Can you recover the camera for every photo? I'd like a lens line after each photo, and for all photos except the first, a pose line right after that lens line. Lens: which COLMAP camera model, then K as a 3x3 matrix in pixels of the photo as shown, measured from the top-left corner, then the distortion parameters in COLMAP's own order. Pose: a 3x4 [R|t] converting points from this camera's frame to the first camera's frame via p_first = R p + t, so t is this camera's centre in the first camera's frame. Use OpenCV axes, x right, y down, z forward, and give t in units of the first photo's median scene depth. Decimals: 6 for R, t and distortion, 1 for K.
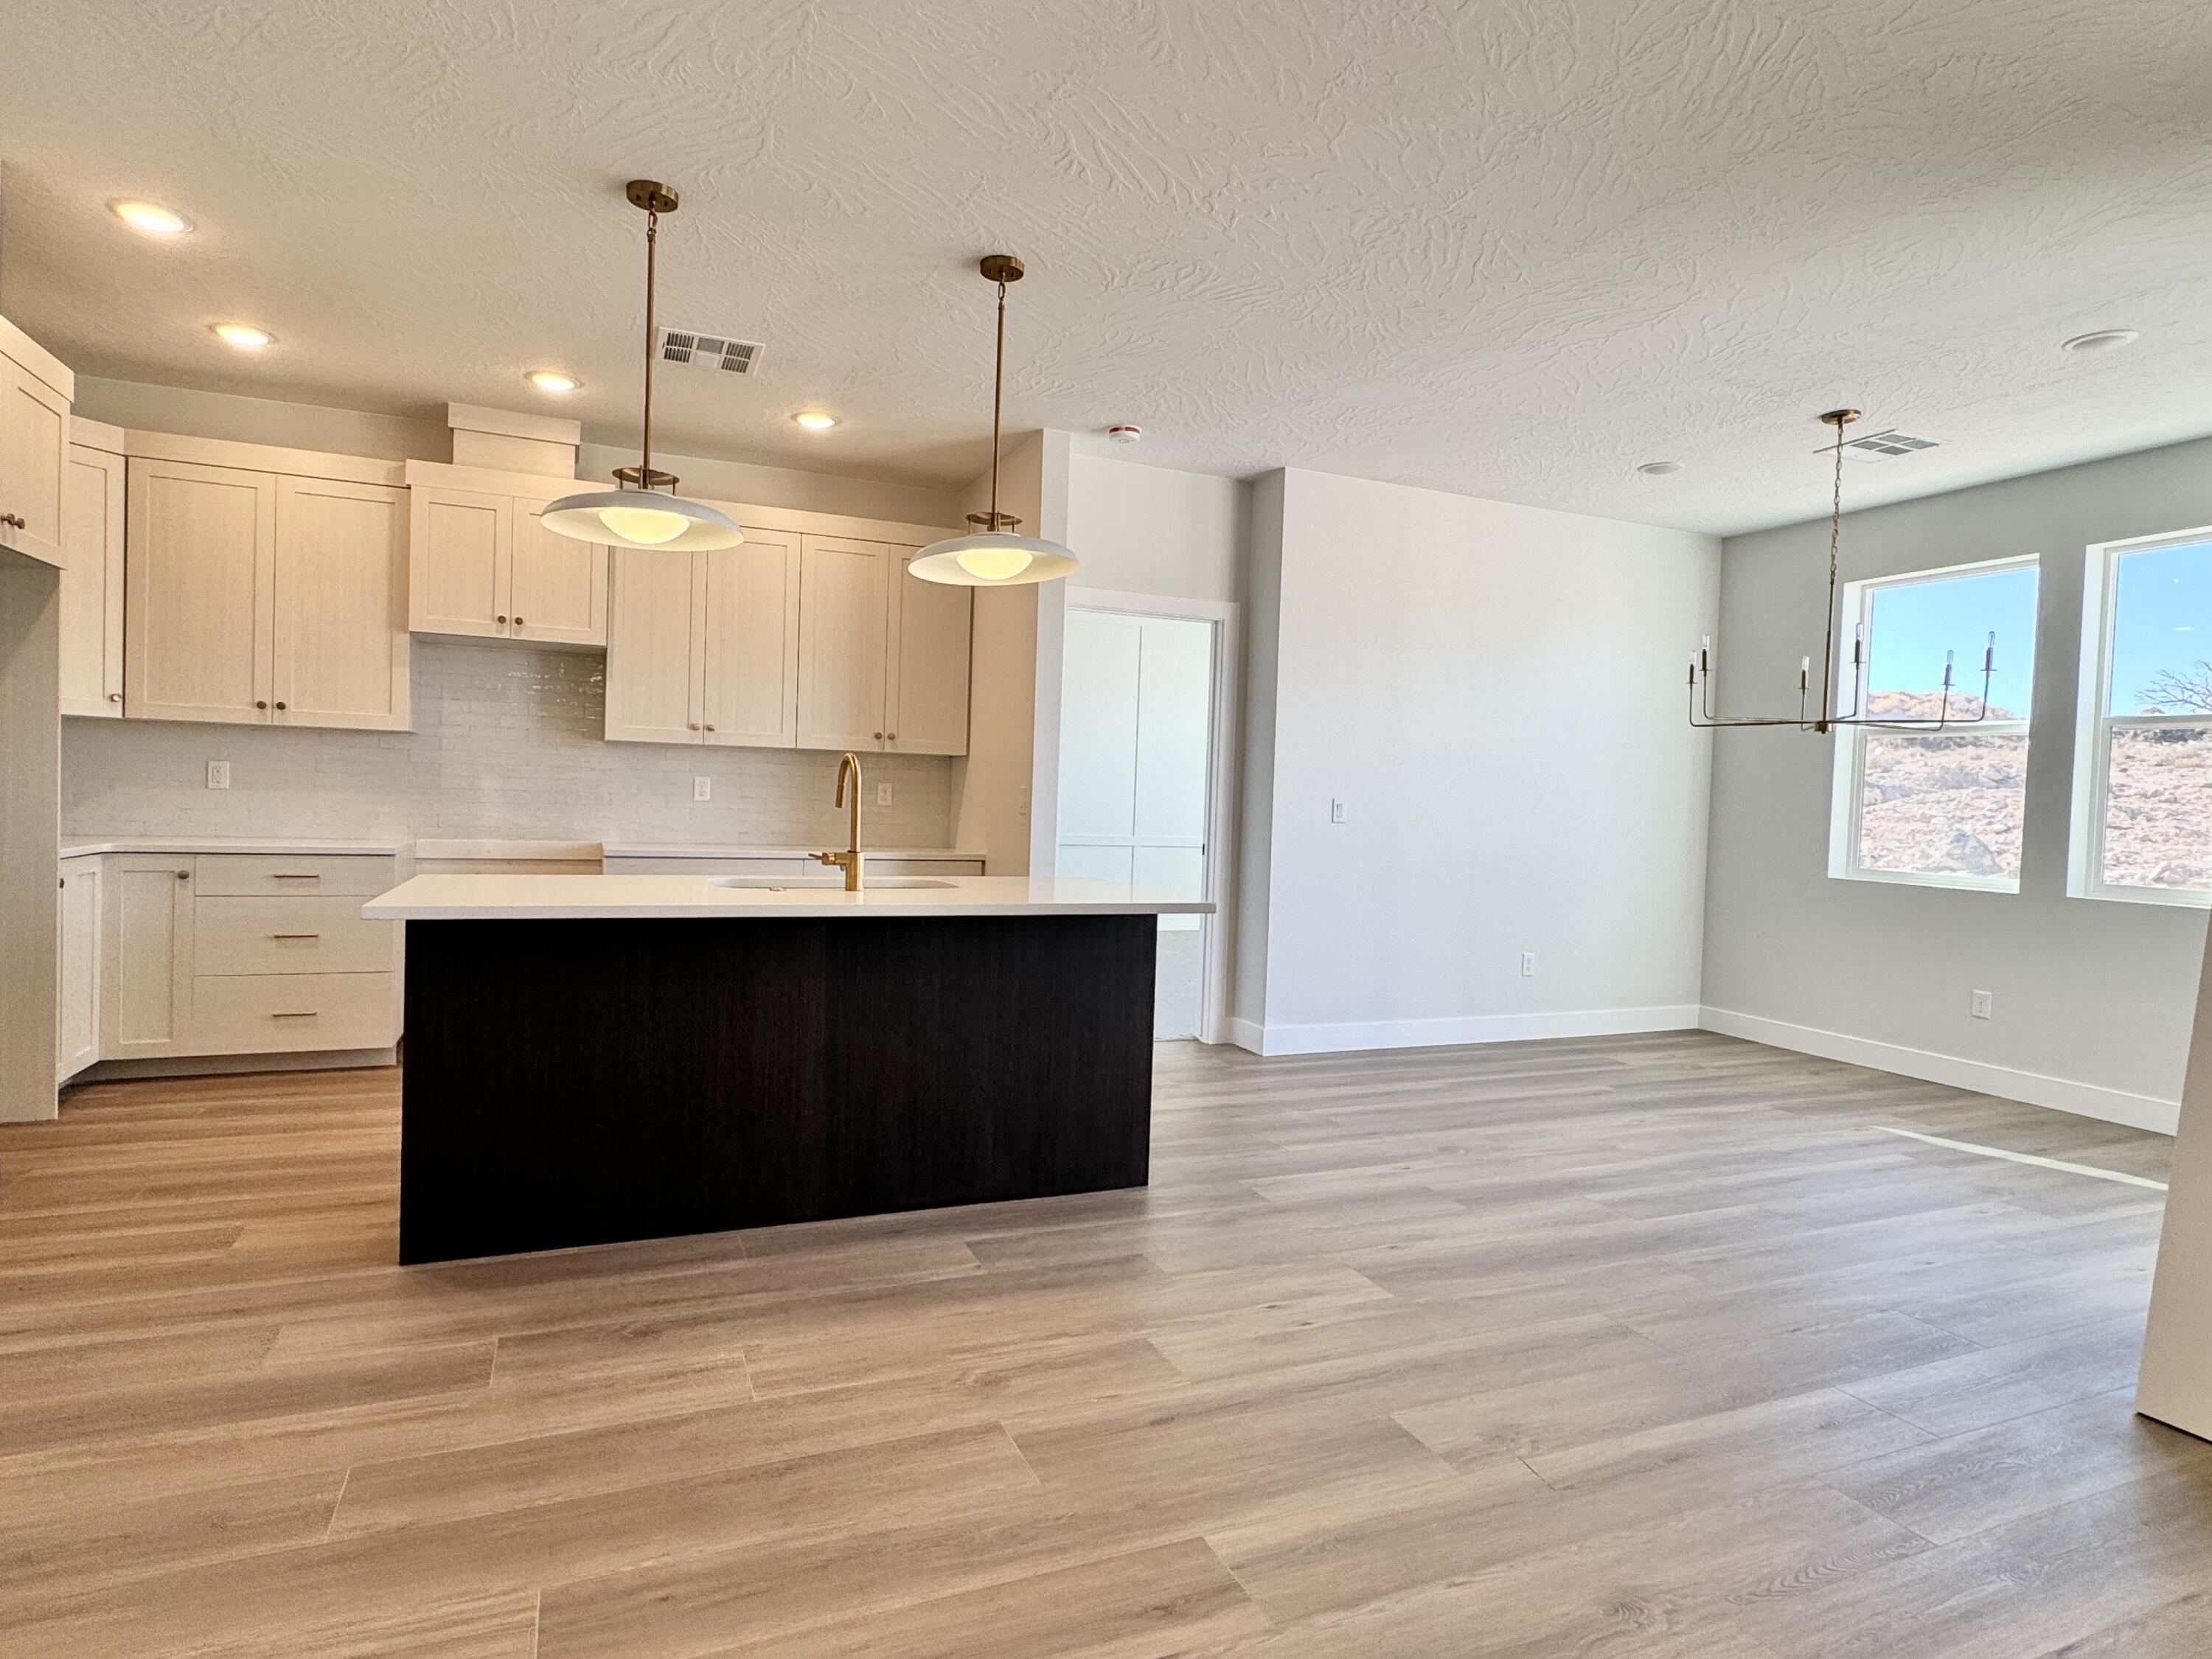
lens RADIAL K [[1209.5, 0, 1106.0], [0, 1209.5, 829.5], [0, 0, 1]] dist [-0.003144, -0.000456]
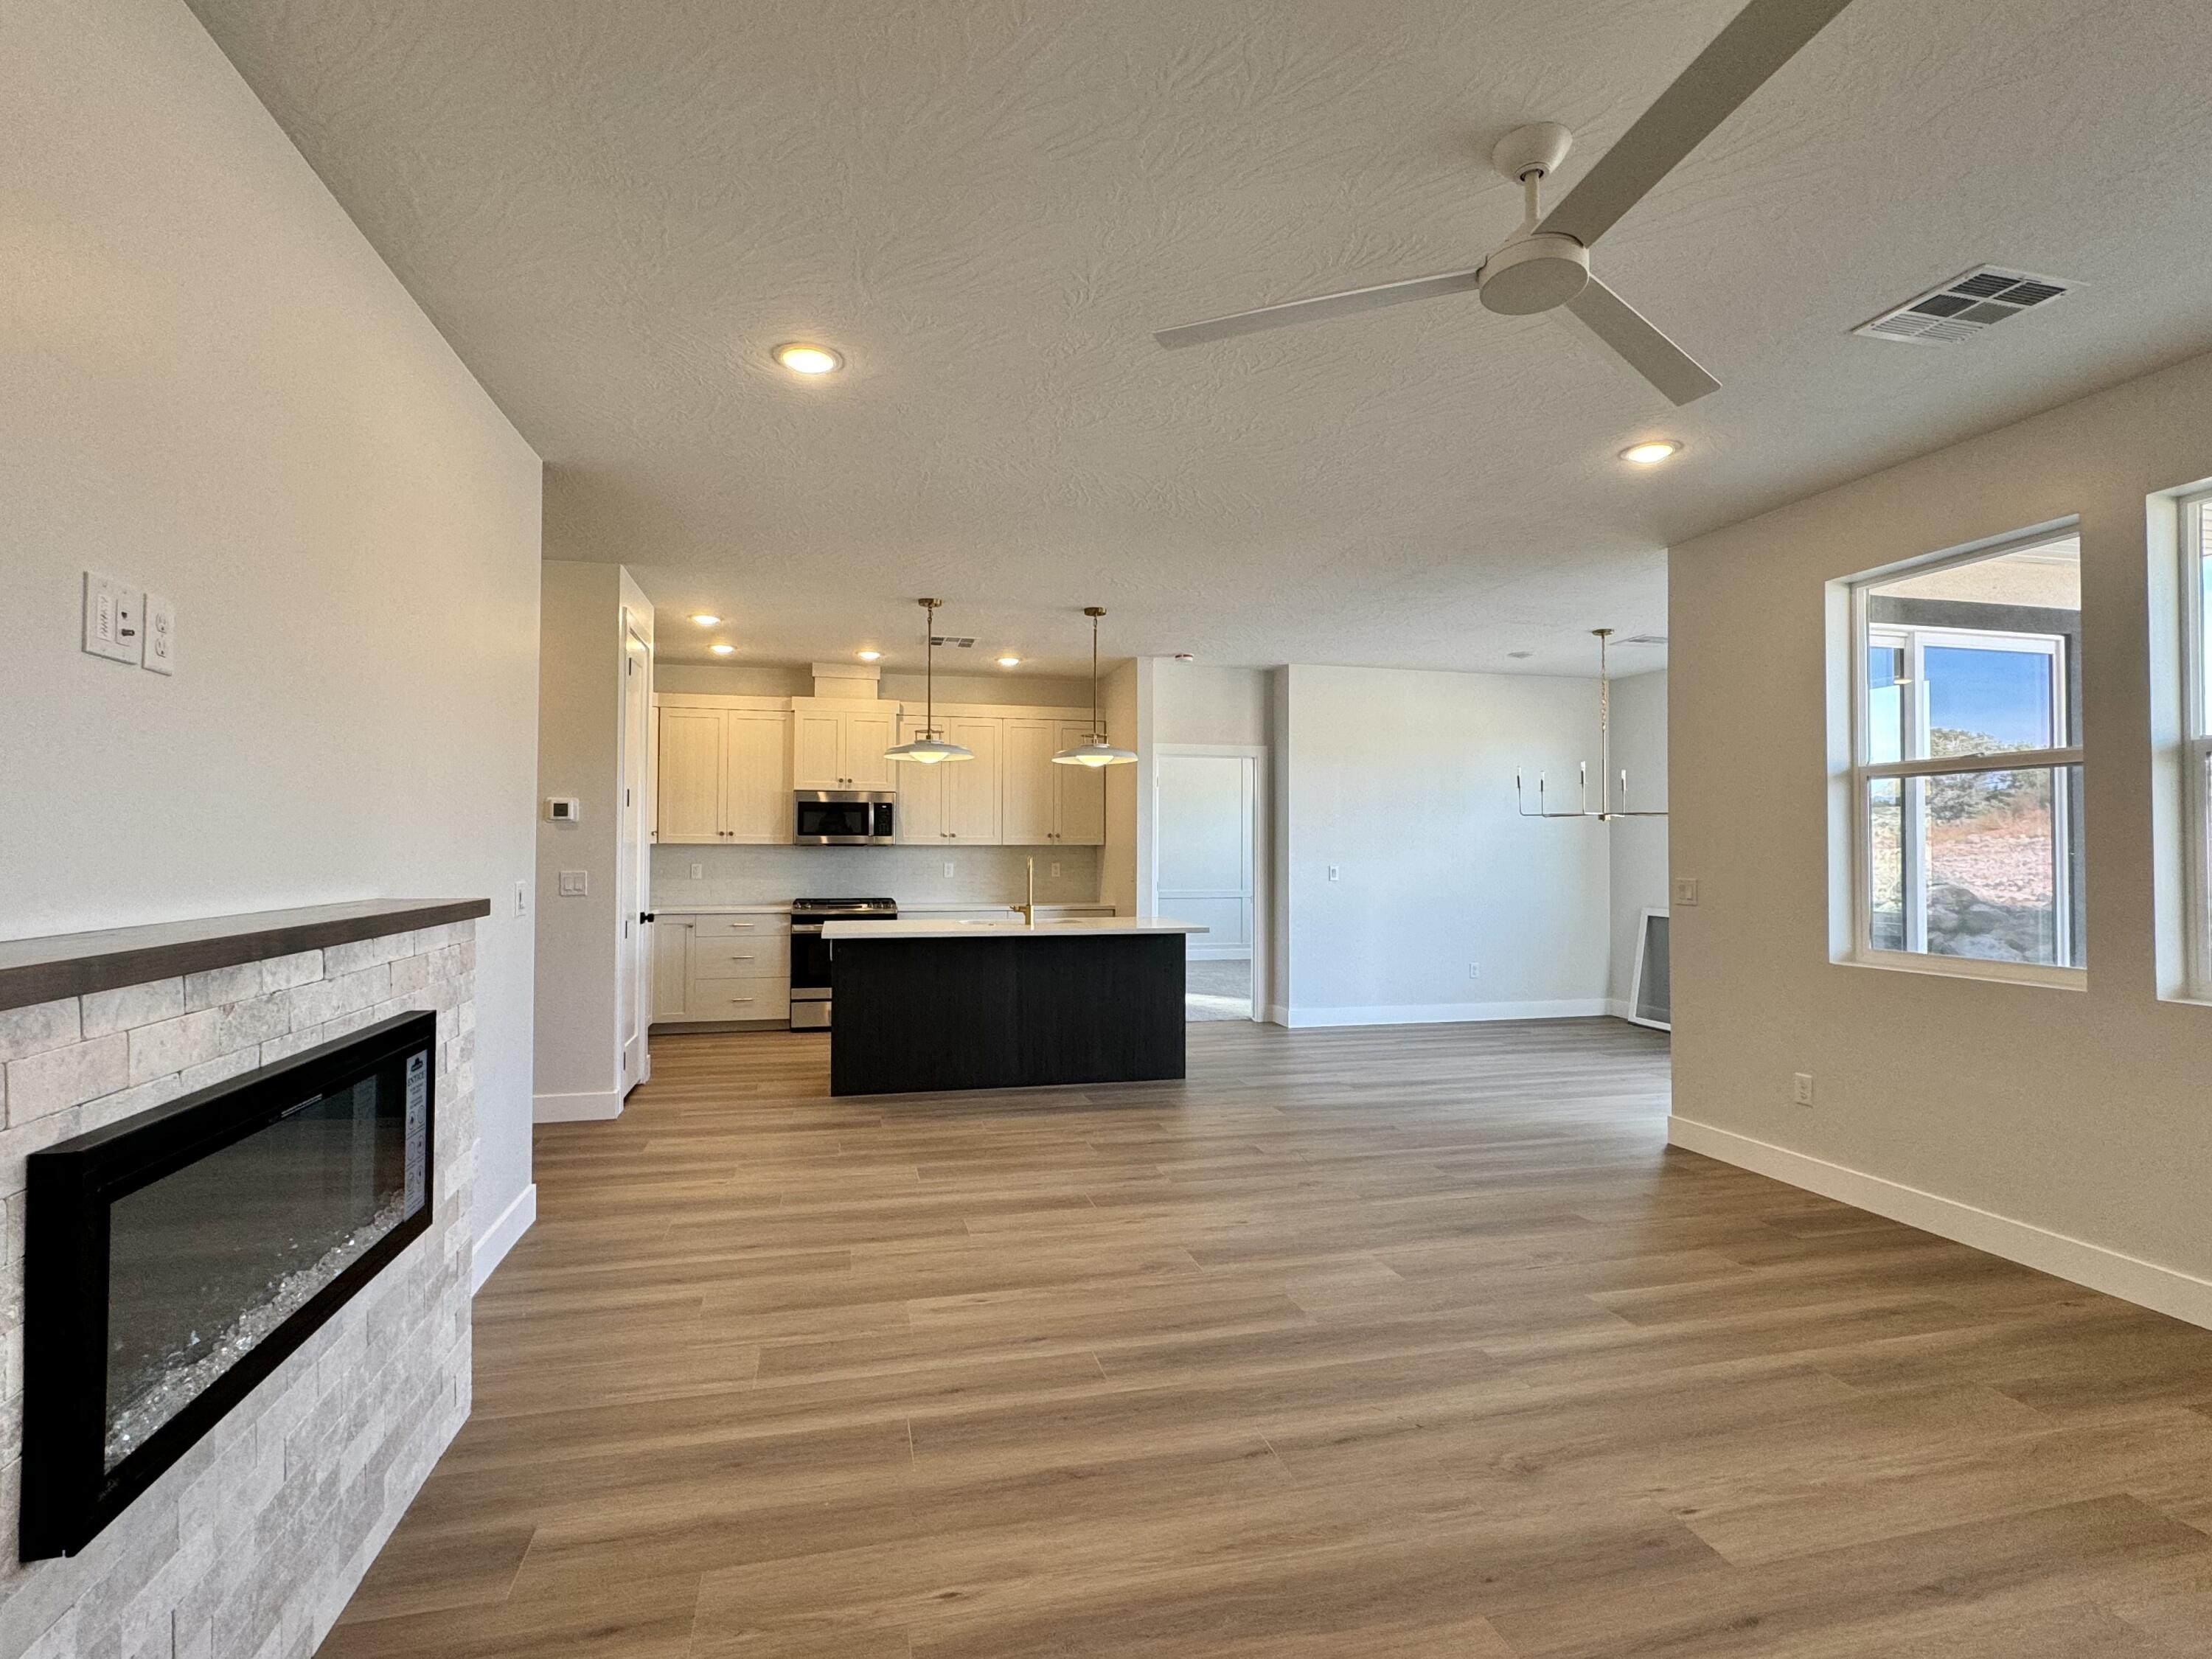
lens RADIAL K [[1083.6, 0, 1106.0], [0, 1083.6, 829.5], [0, 0, 1]] dist [0.002030, -0.000523]
pose [[0.986576, -0.033380, -0.159855, 0.182718], [0.025391, 0.998337, -0.051762, -0.009649], [0.161317, 0.047008, 0.985782, -0.663037]]
